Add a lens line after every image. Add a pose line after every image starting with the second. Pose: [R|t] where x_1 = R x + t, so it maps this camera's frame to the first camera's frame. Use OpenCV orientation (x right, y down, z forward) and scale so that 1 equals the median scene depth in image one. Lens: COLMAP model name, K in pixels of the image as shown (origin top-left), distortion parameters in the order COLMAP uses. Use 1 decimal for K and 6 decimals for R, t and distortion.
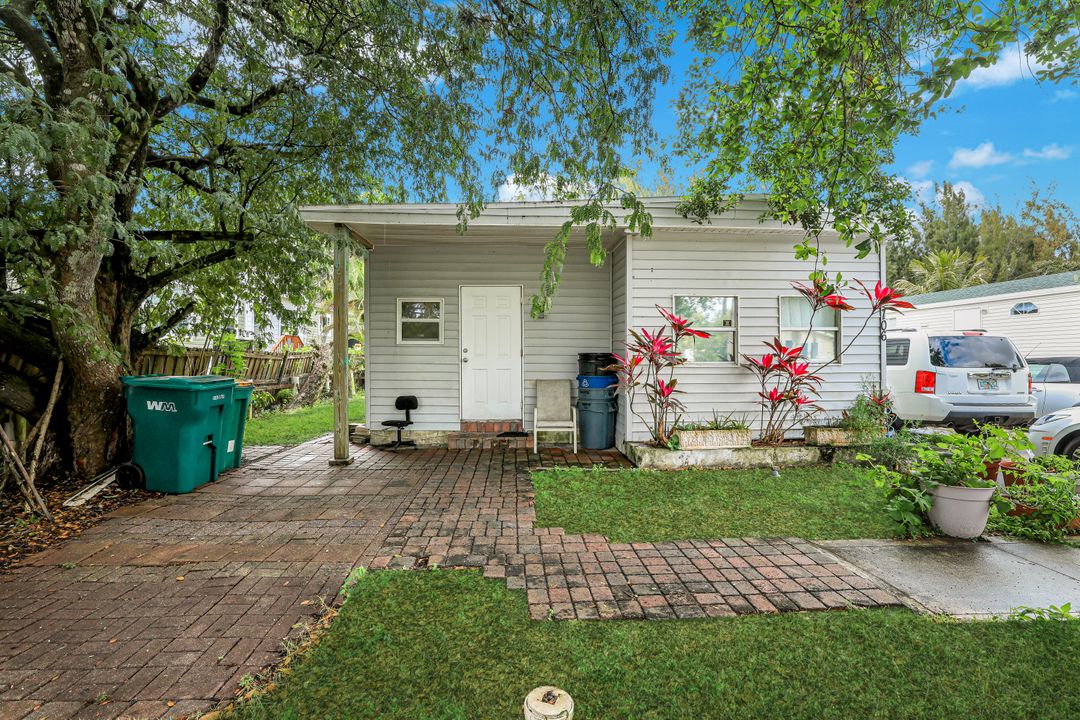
lens RADIAL K [[457.0, 0, 538.0], [0, 457.0, 360.3], [0, 0, 1]] dist [-0.031231, 0.003249]
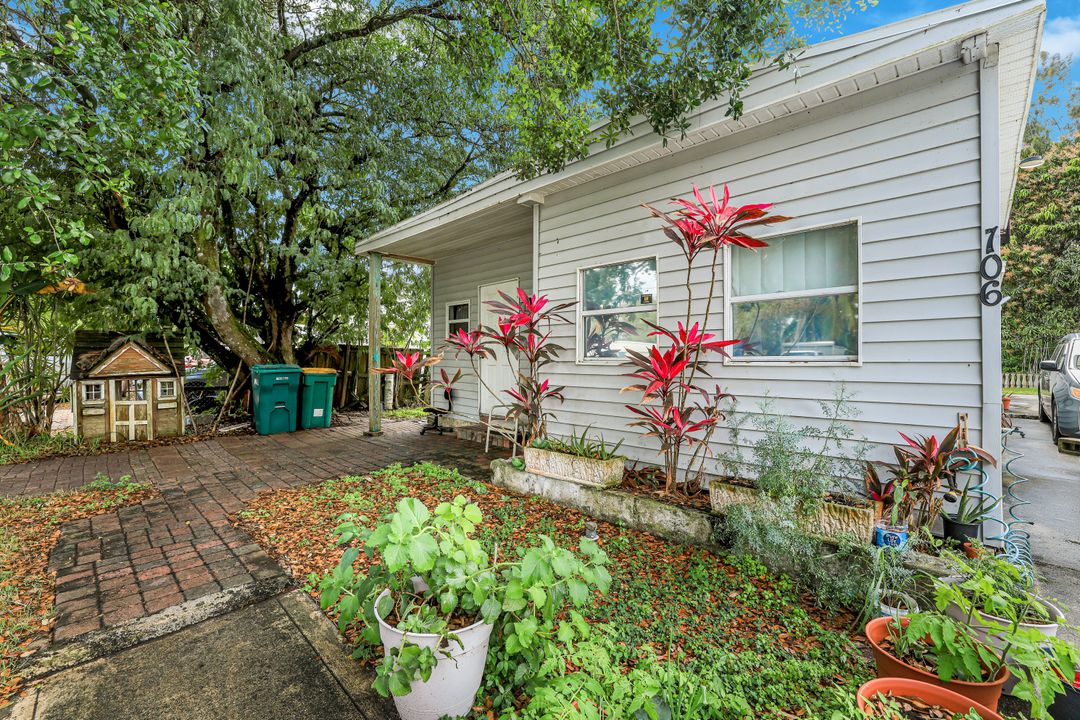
lens RADIAL K [[457.0, 0, 538.3], [0, 457.0, 359.6], [0, 0, 1]] dist [-0.031231, 0.003249]
pose [[0.676370, 0.004506, -0.736548, 0.885410], [-0.009691, 0.999949, -0.002781, 0.010149], [0.736498, 0.009019, 0.676379, 0.486844]]
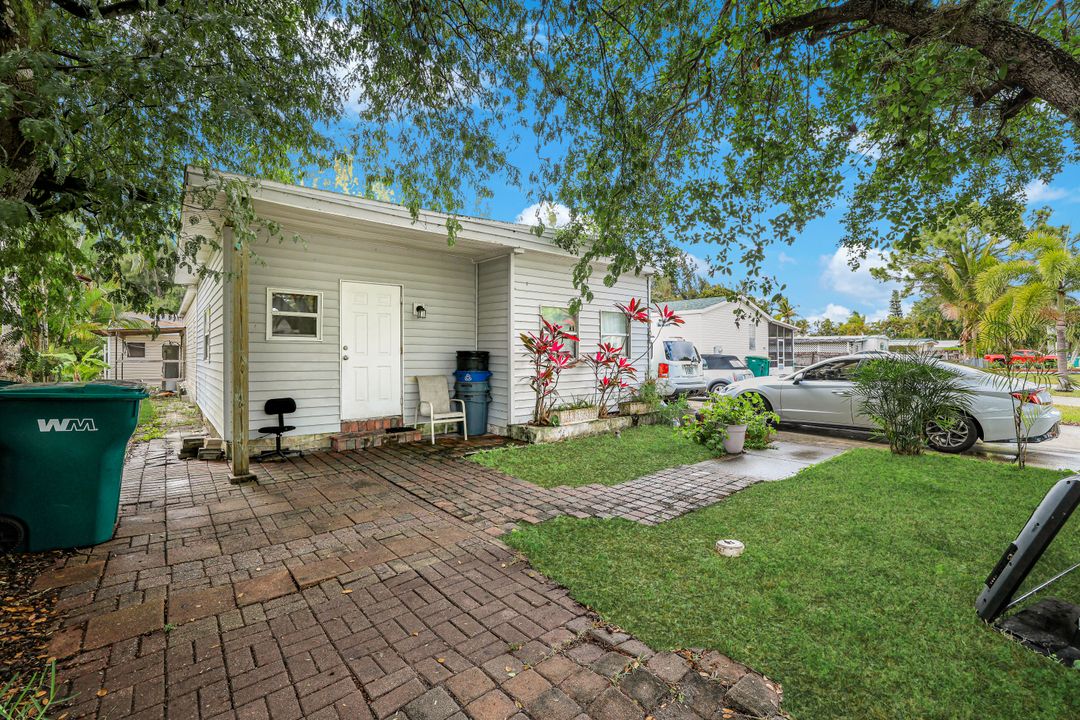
lens RADIAL K [[457.0, 0, 532.2], [0, 457.0, 353.4], [0, 0, 1]] dist [-0.031231, 0.003249]
pose [[0.802091, 0.000134, 0.597202, -0.525763], [0.004021, 0.999976, -0.005625, -0.003366], [-0.597188, 0.006913, 0.802071, -0.000781]]
